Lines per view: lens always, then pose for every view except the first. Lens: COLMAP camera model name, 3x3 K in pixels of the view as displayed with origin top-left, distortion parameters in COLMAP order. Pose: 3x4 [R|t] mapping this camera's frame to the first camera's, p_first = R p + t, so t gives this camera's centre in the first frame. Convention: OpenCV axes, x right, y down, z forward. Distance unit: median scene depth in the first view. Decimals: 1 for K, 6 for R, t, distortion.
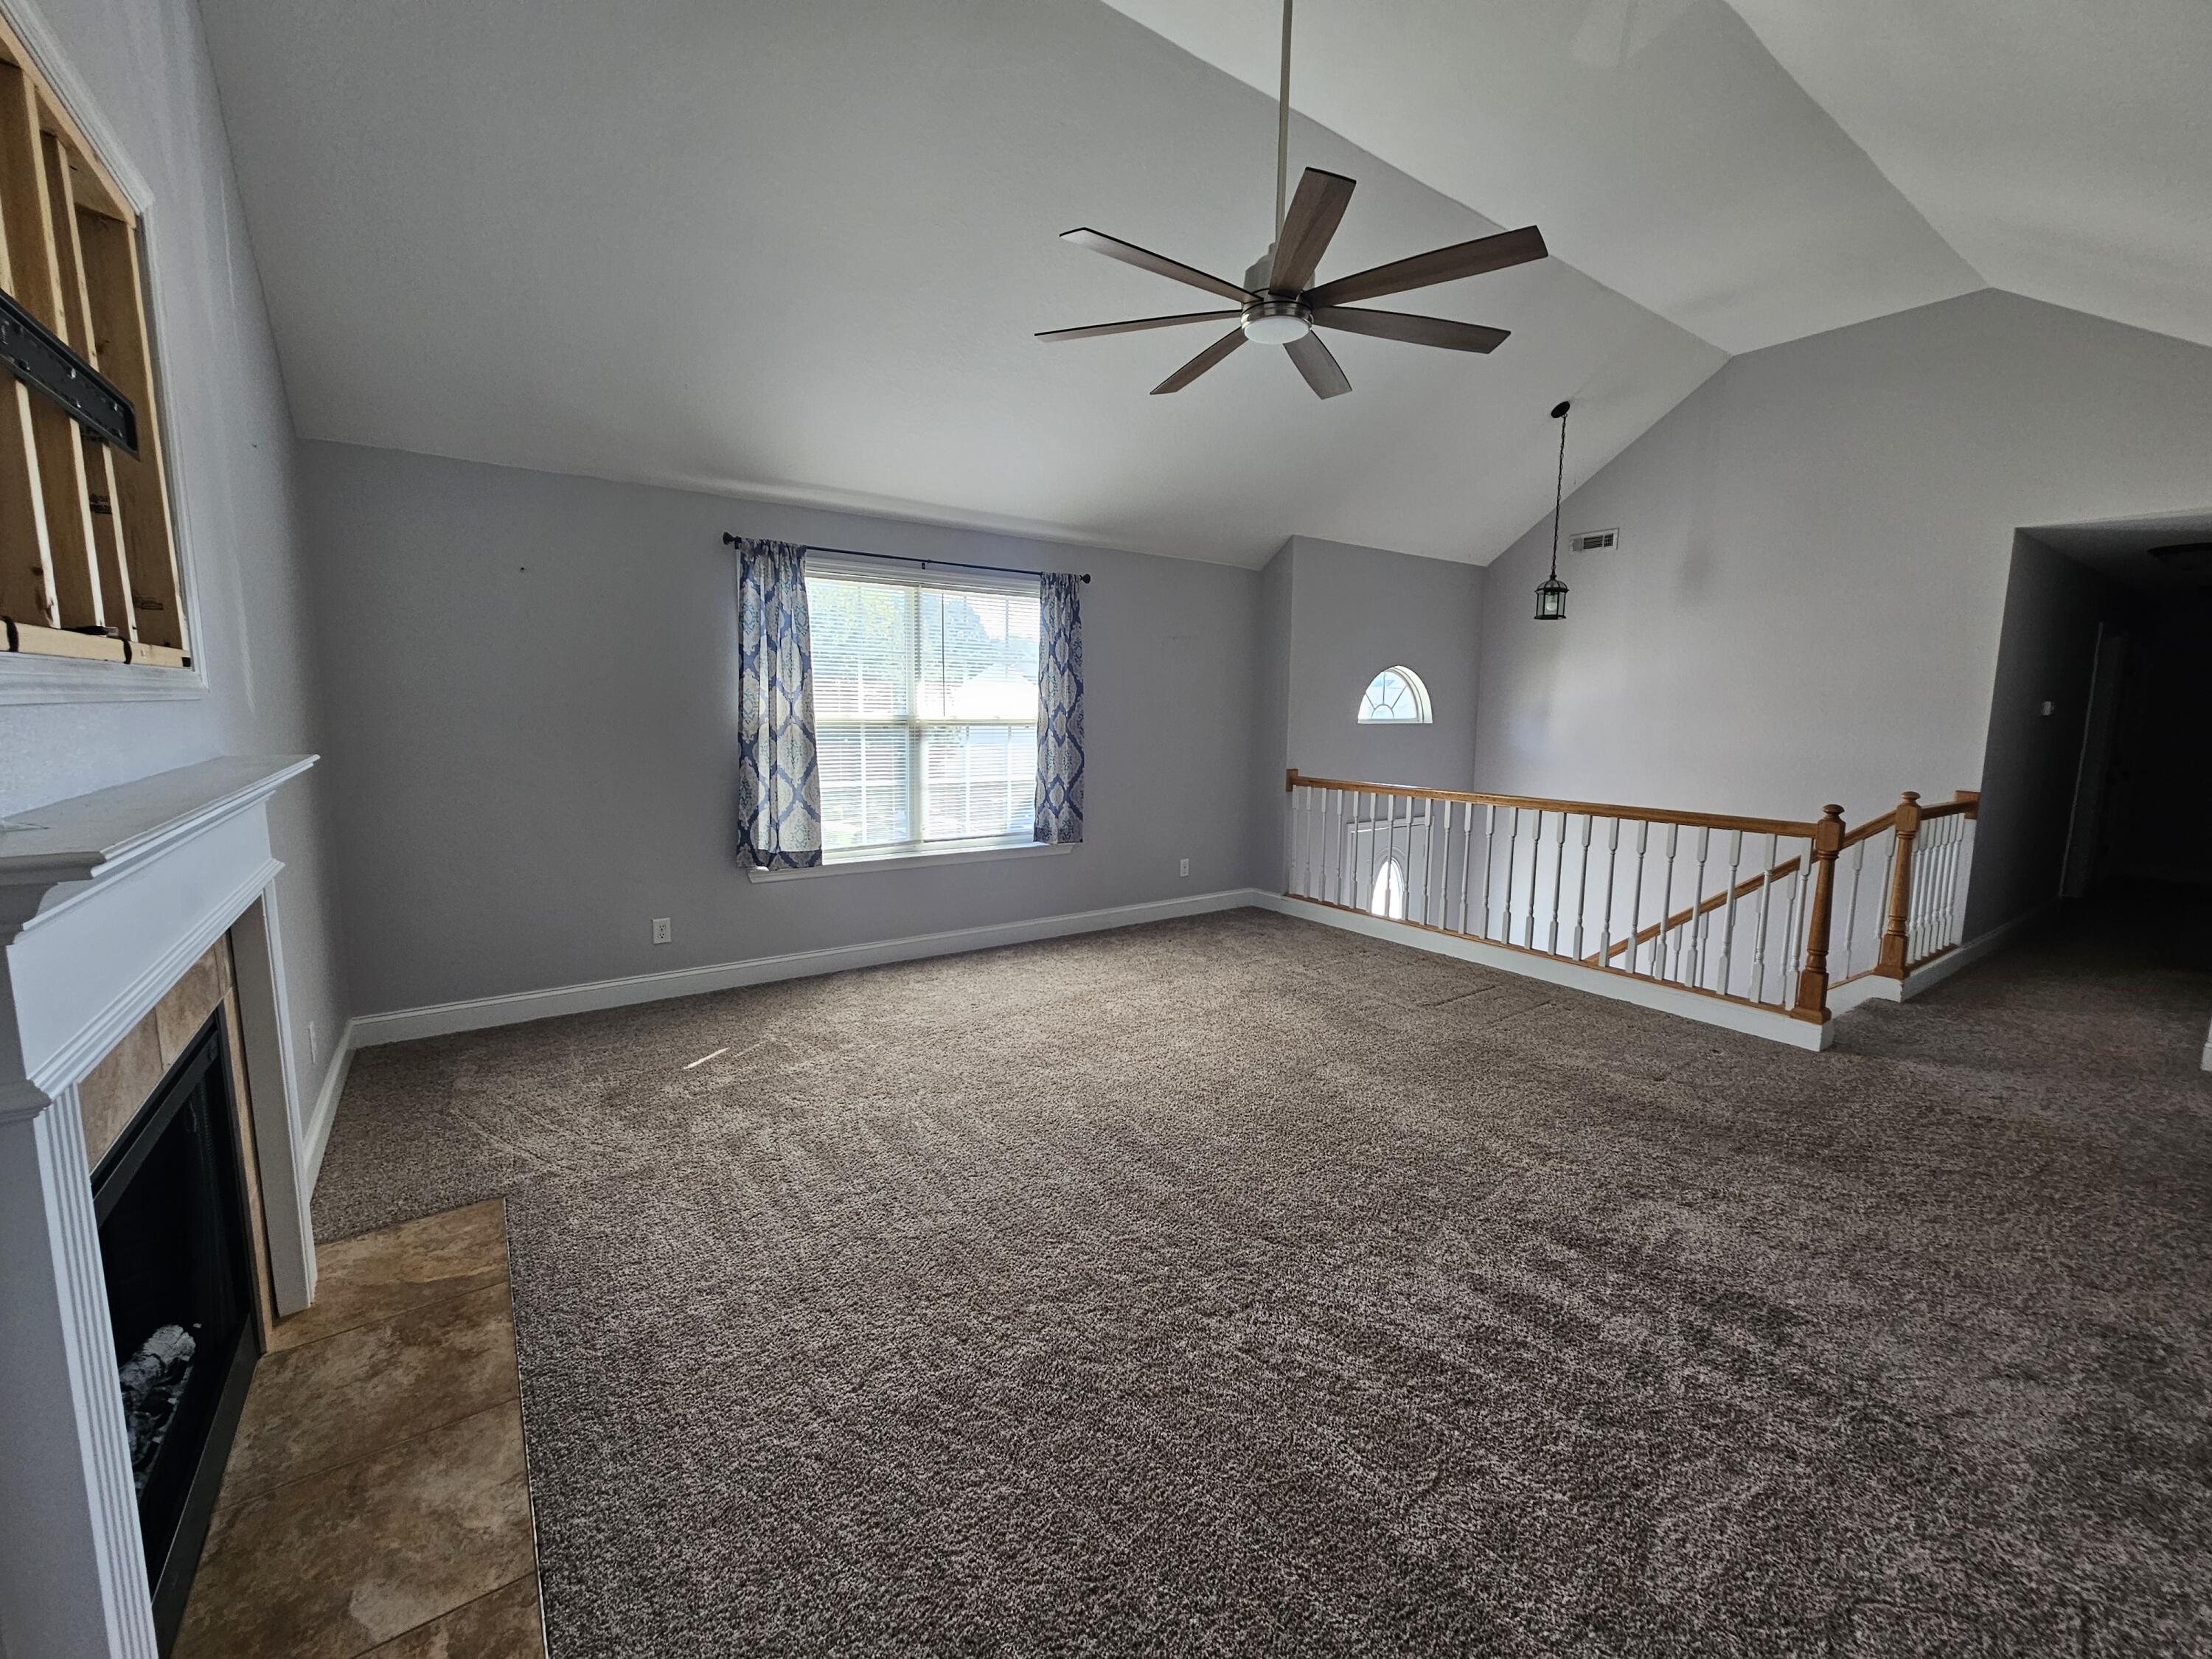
lens RADIAL K [[905.4, 0, 1090.7], [0, 905.4, 817.6], [0, 0, 1]] dist [0.000360, 0.000636]
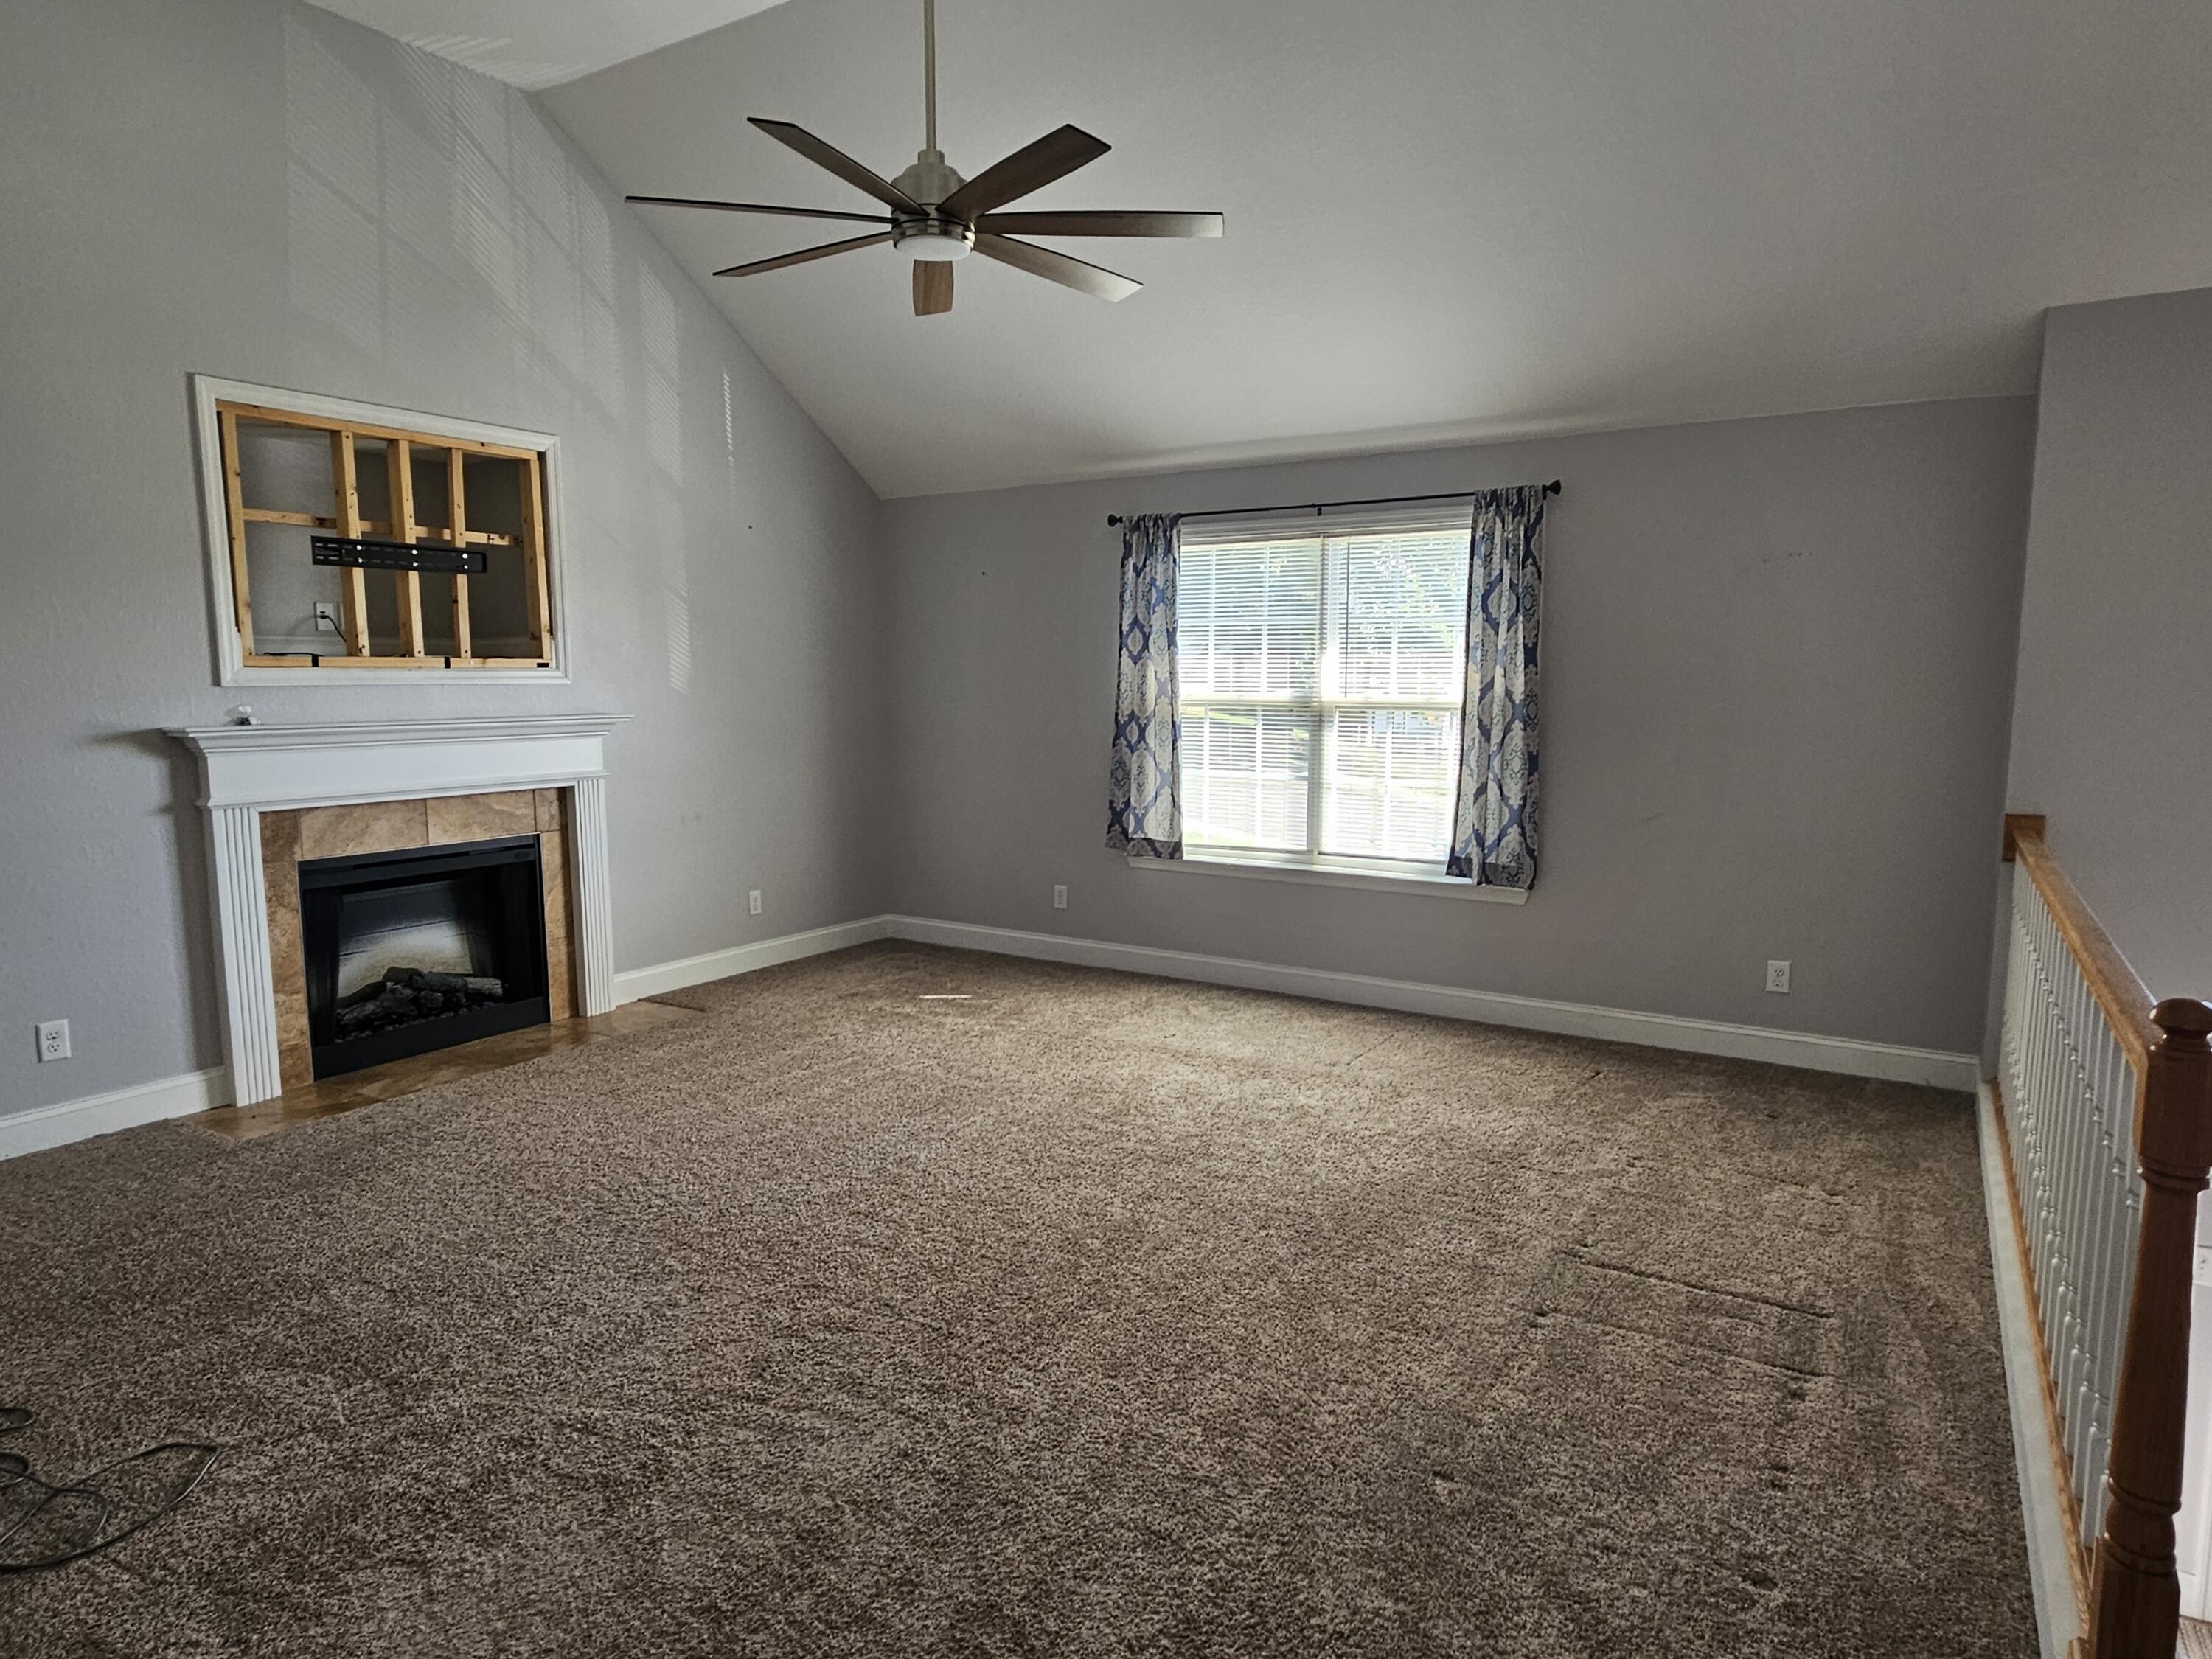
lens RADIAL K [[1259.1, 0, 1112.7], [0, 1259.1, 831.2], [0, 0, 1]] dist [-0.003438, 0.000806]
pose [[0.393105, 0.097266, -0.914335, 0.796942], [-0.109033, 0.992304, 0.058684, -0.040666], [0.913006, 0.076624, 0.400685, 0.403314]]
